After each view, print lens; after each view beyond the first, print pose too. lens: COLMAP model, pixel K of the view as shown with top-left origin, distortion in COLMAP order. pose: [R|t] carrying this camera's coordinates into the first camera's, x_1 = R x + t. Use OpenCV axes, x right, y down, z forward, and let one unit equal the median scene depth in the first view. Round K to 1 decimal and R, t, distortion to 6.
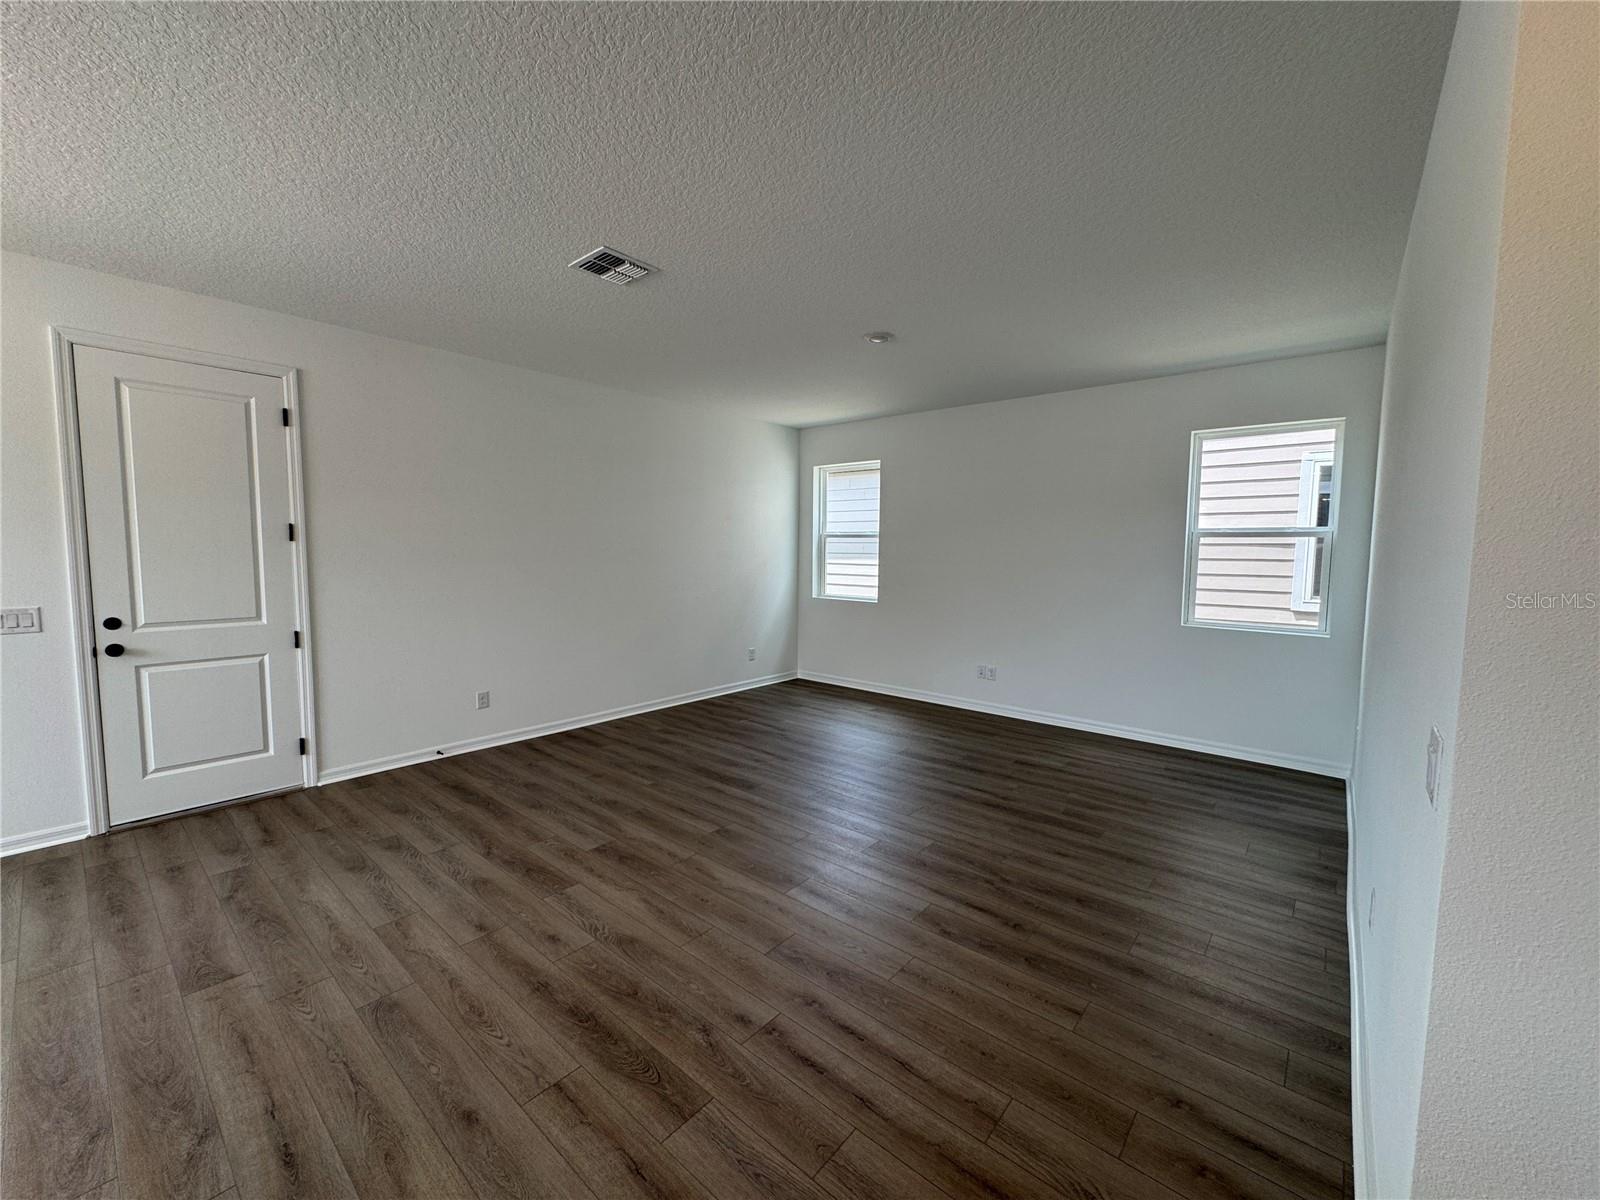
lens RADIAL K [[643.9, 0, 799.9], [0, 643.9, 600.5], [0, 0, 1]] dist [-0.001021, 0.000465]
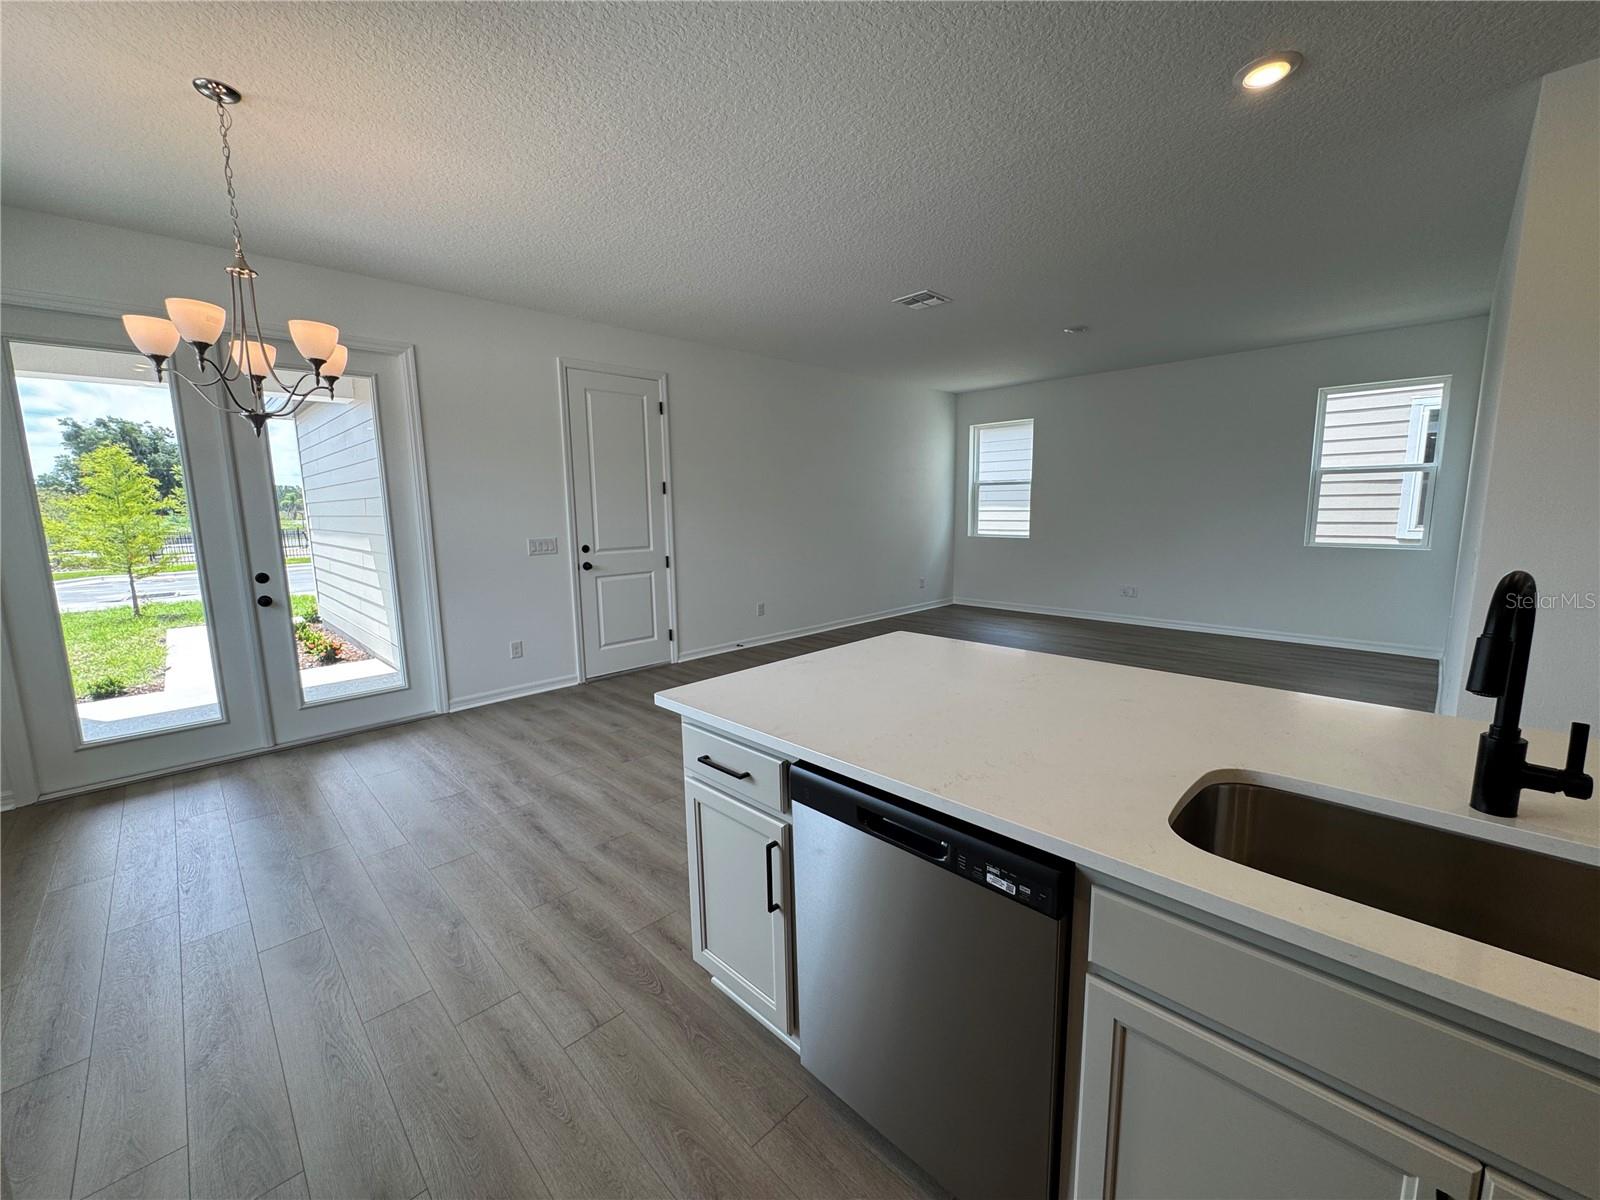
lens RADIAL K [[643.9, 0, 801.9], [0, 643.9, 600.1], [0, 0, 1]] dist [-0.001021, 0.000465]
pose [[0.996113, -0.012452, -0.087202, -0.257604], [0.018188, 0.997701, 0.065291, 0.042164], [0.086189, -0.066623, 0.994049, -0.318820]]
